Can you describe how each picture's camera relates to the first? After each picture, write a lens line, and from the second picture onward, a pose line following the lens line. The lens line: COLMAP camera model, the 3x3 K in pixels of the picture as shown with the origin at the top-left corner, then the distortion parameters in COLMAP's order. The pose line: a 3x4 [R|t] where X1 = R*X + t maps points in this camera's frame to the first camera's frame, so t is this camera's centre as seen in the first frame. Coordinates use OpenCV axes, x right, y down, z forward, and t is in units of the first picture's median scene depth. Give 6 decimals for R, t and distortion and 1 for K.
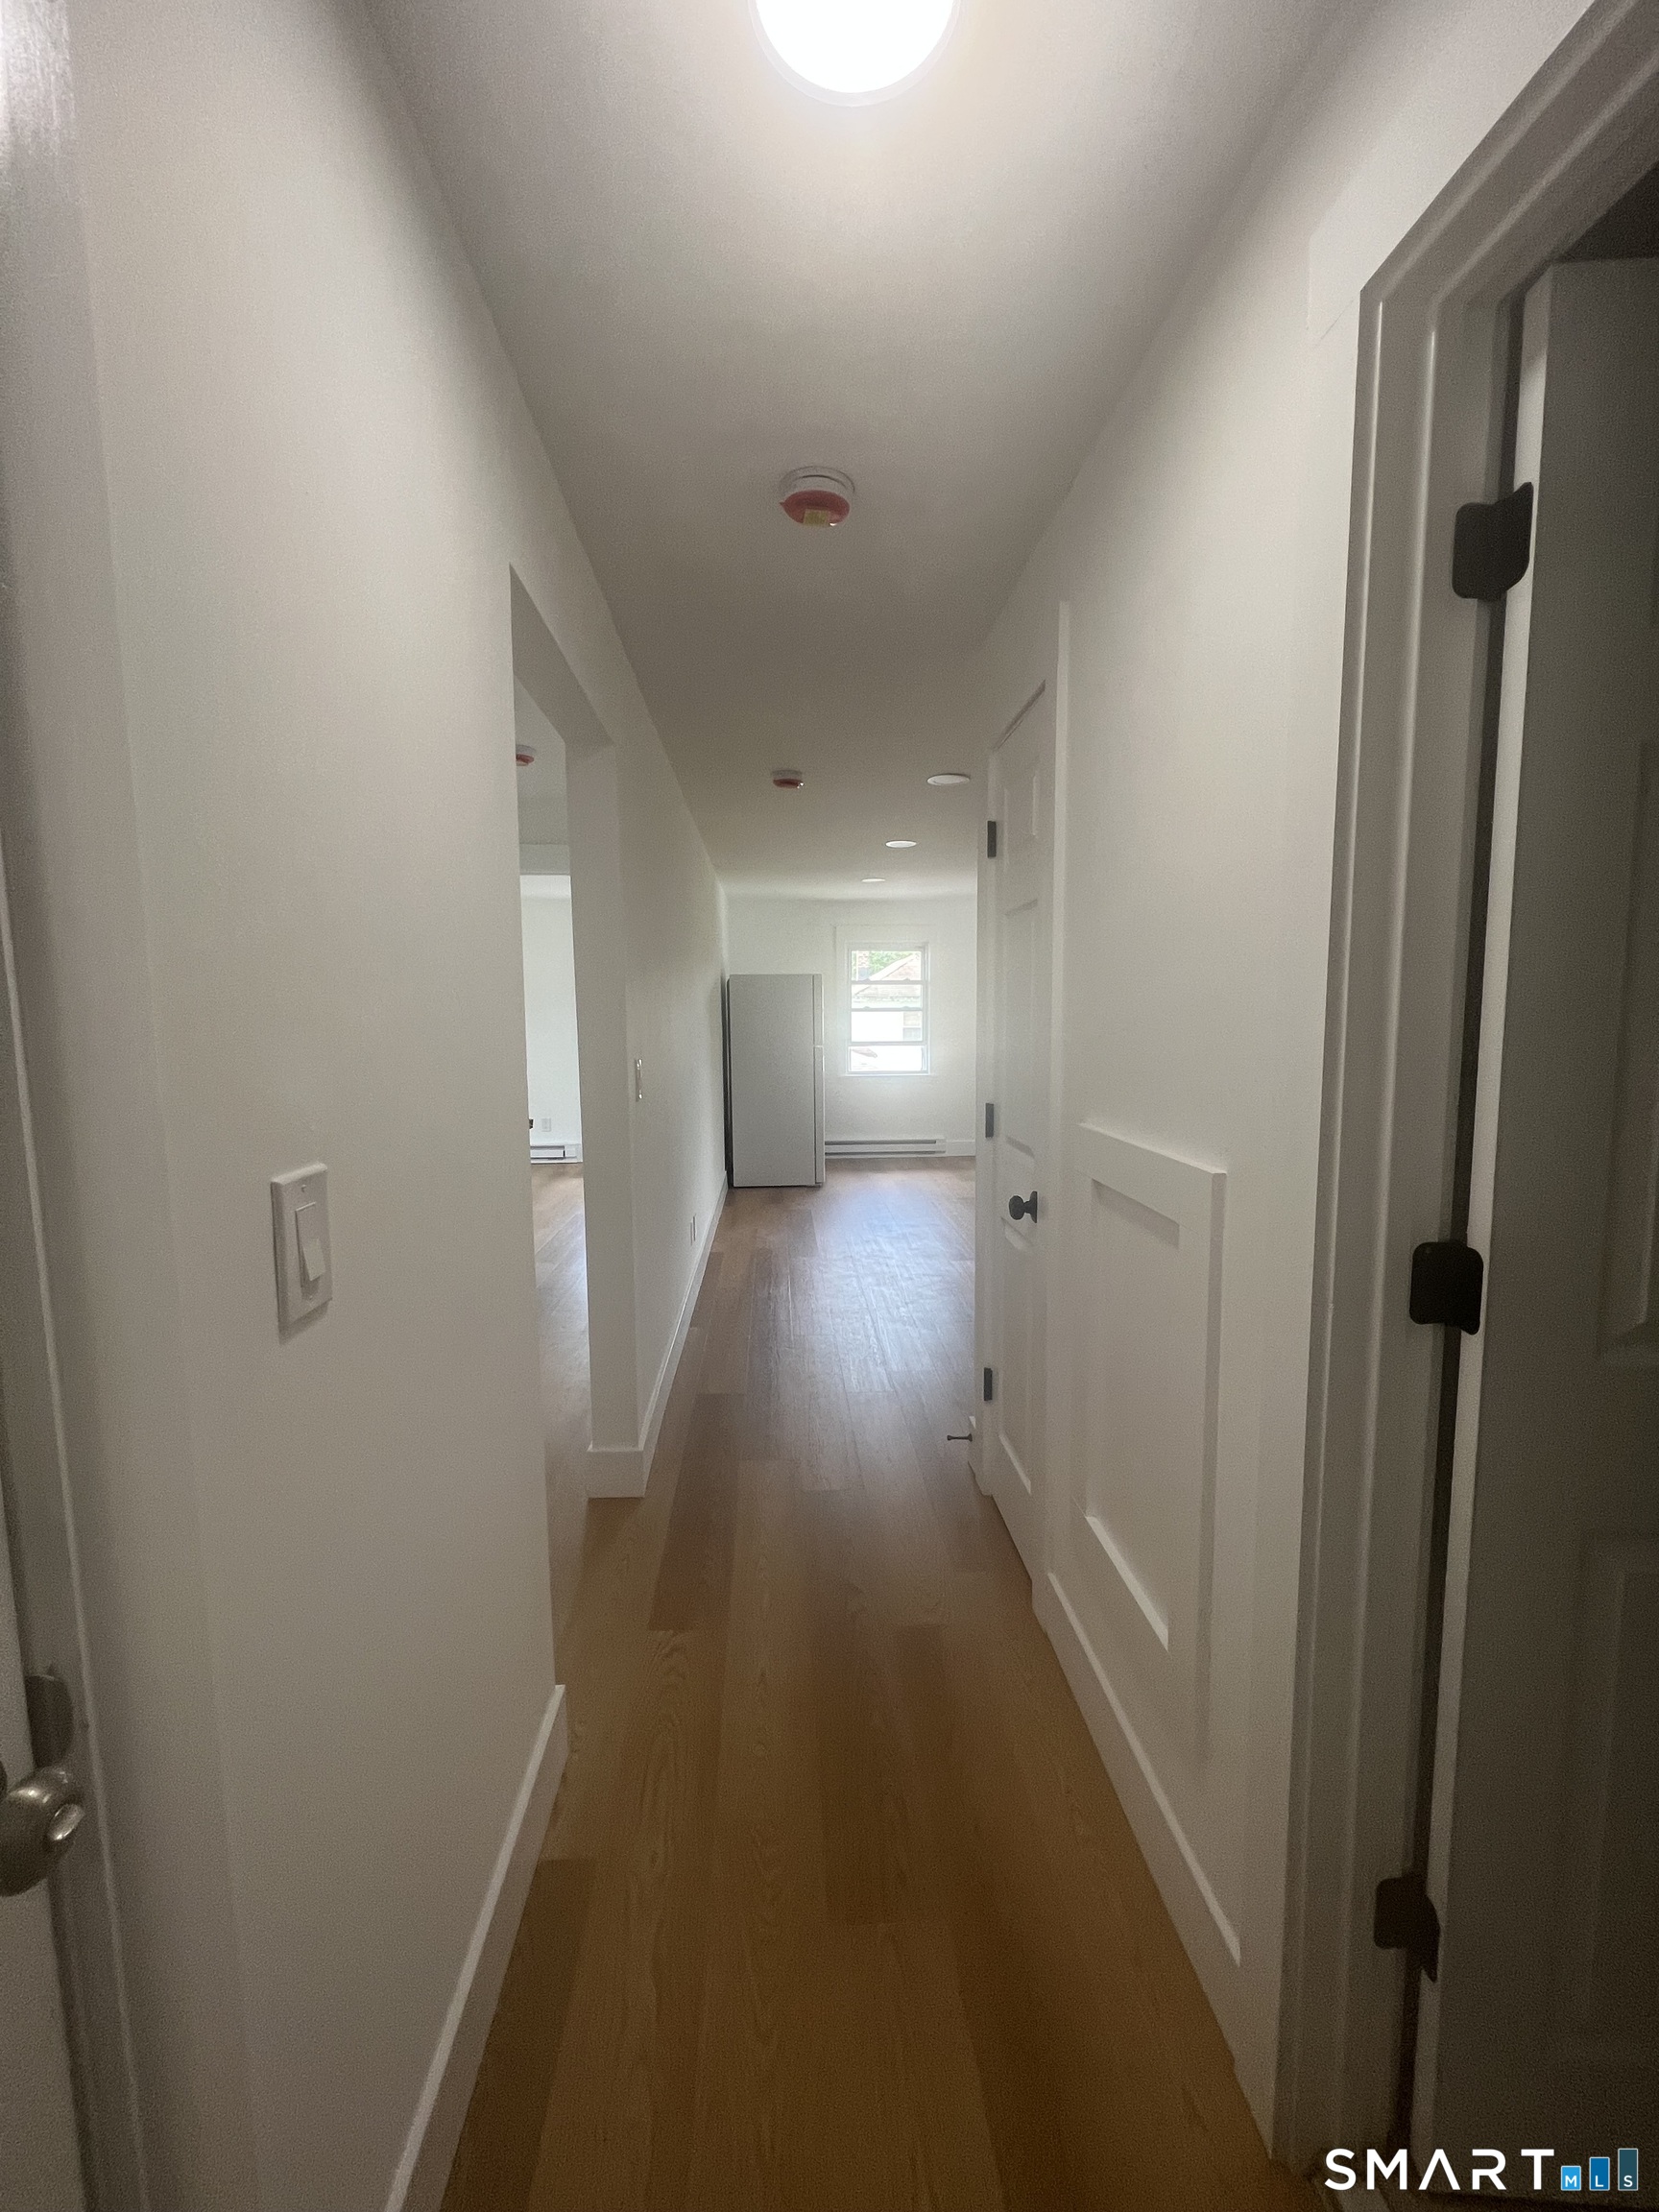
lens RADIAL K [[881.0, 0, 829.5], [0, 881.0, 1106.0], [0, 0, 1]] dist [-0.001749, 0.000005]
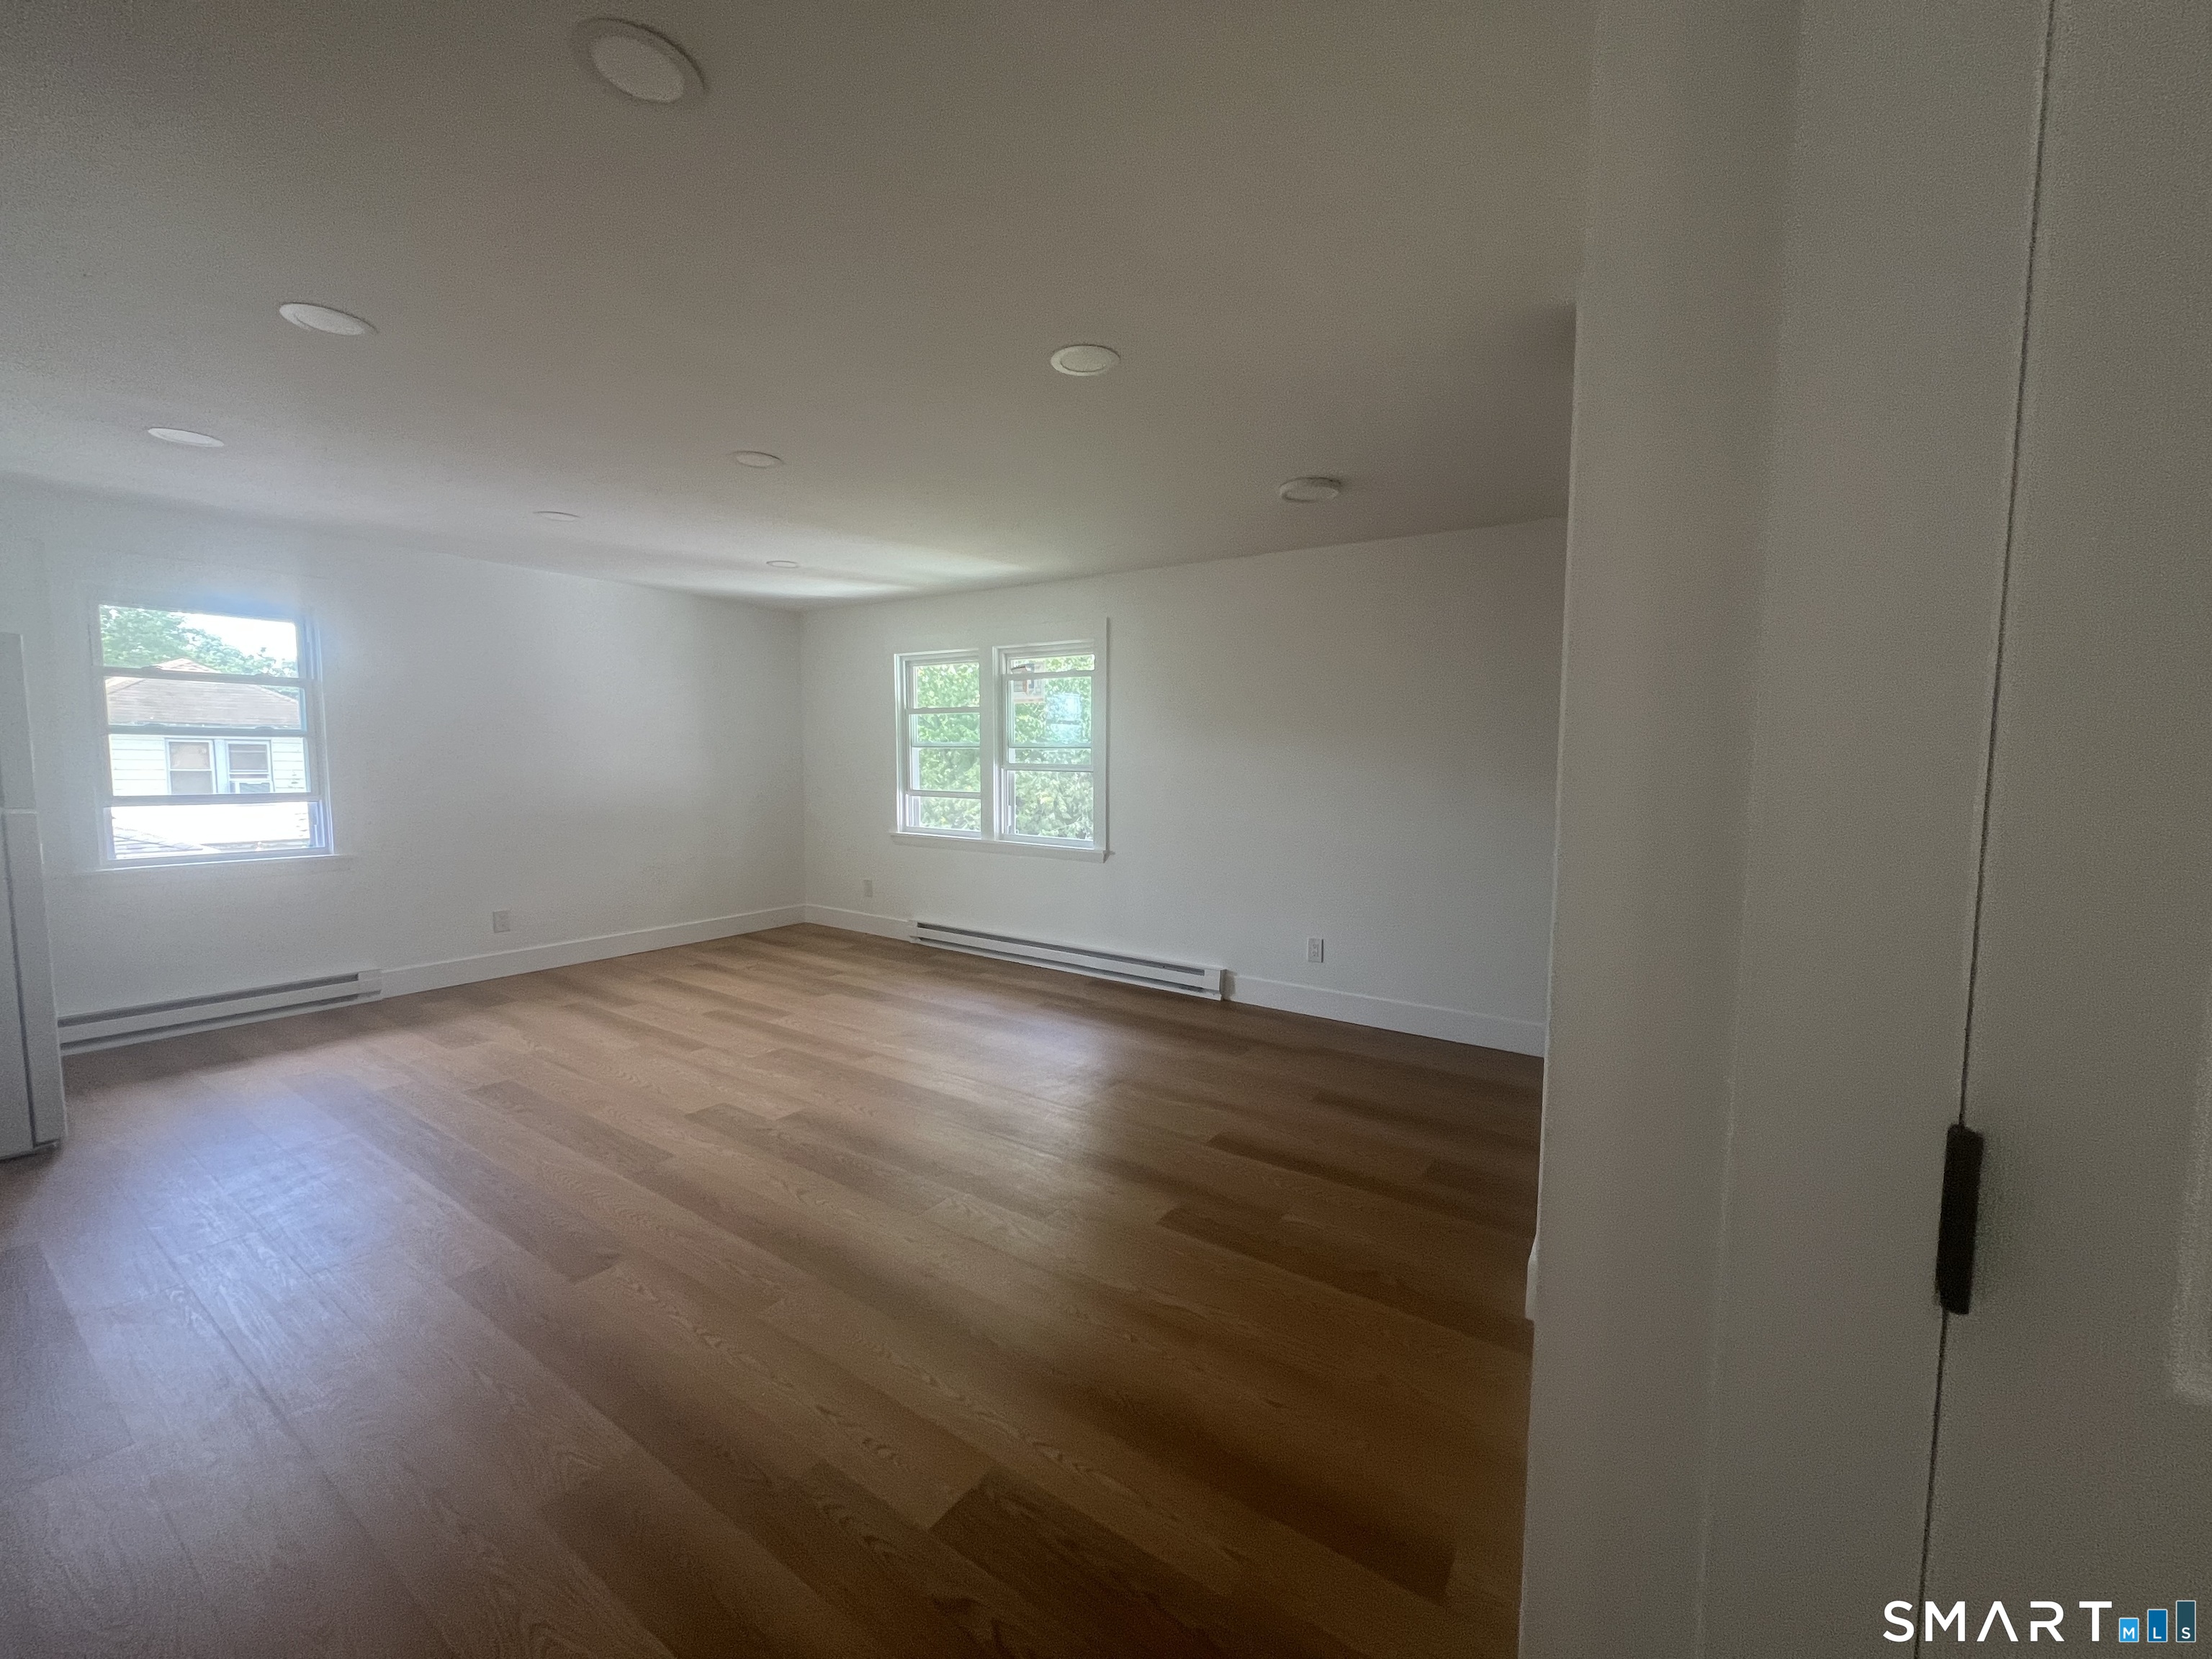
lens RADIAL K [[881.0, 0, 1098.7], [0, 881.0, 829.3], [0, 0, 1]] dist [-0.001749, 0.000005]
pose [[0.611729, -0.045062, 0.789783, -0.024125], [0.068097, 0.997670, 0.004179, -0.021281], [-0.788131, 0.051226, 0.613373, 0.305939]]
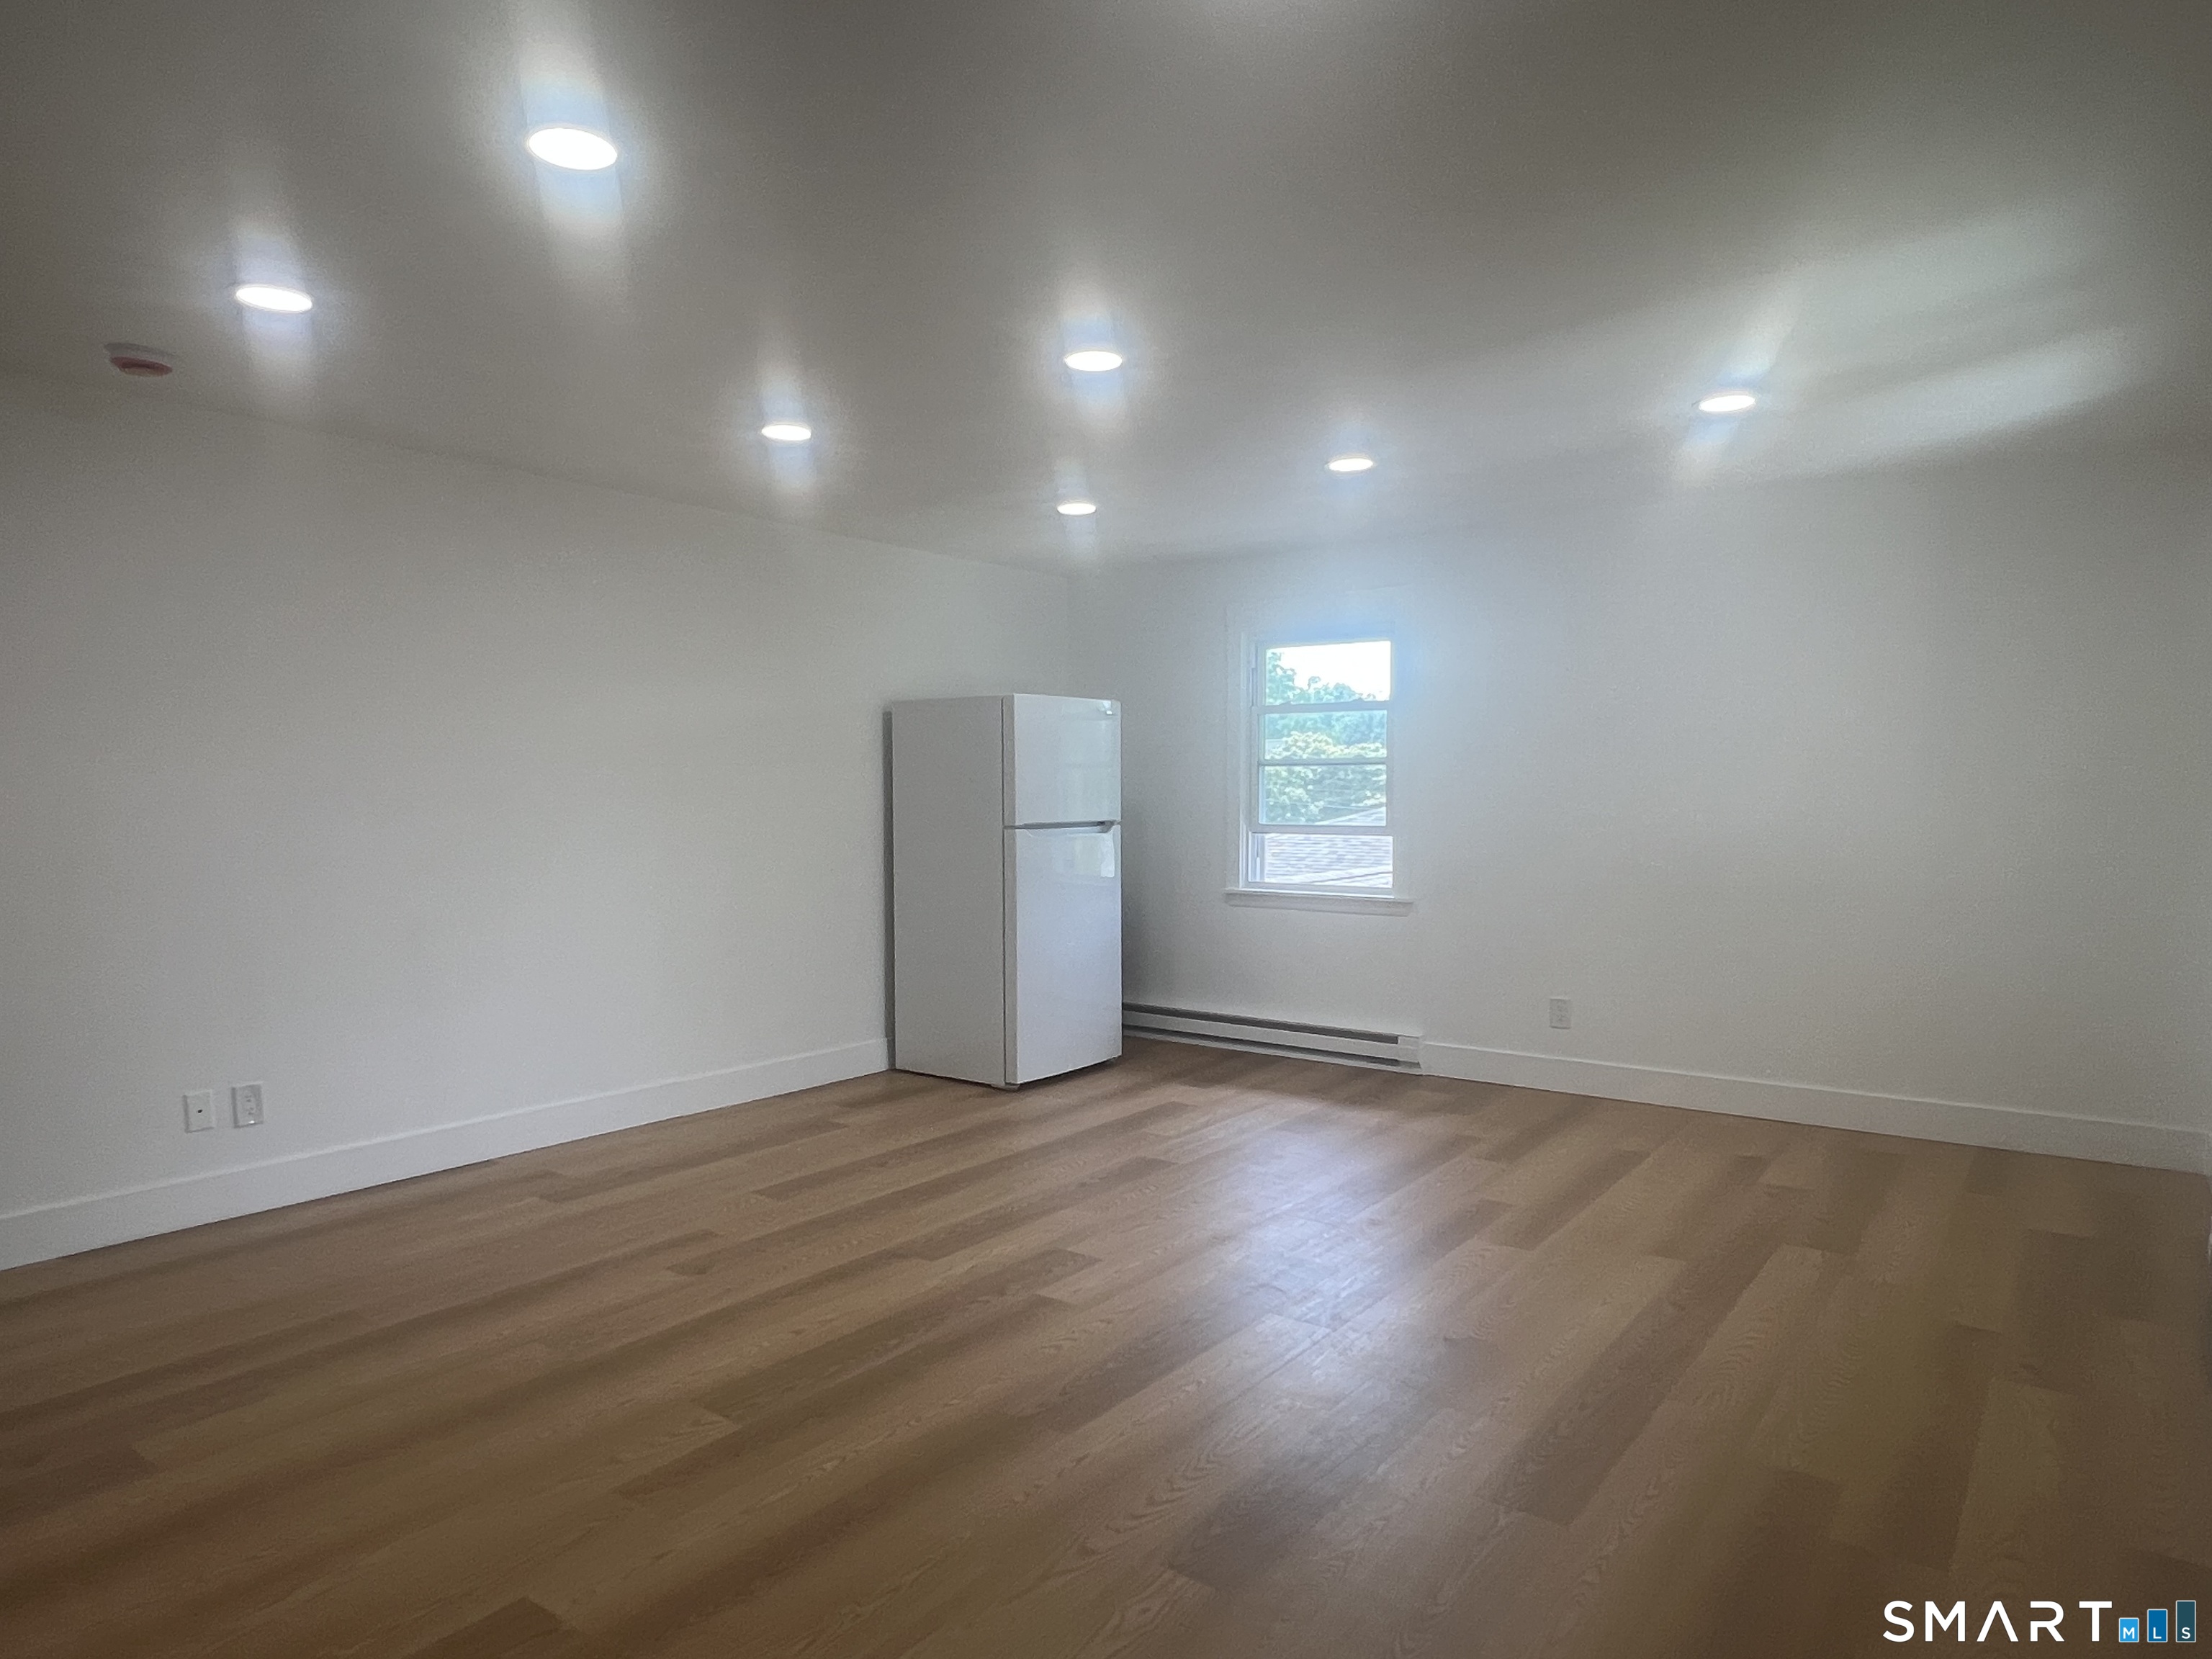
lens RADIAL K [[1354.7, 0, 1106.0], [0, 1354.7, 829.5], [0, 0, 1]] dist [-0.000035, -0.000709]
pose [[0.759592, 0.027046, -0.649837, 0.473118], [-0.073648, 0.996286, -0.044621, -0.027895], [0.646216, 0.081753, 0.758763, 0.345057]]
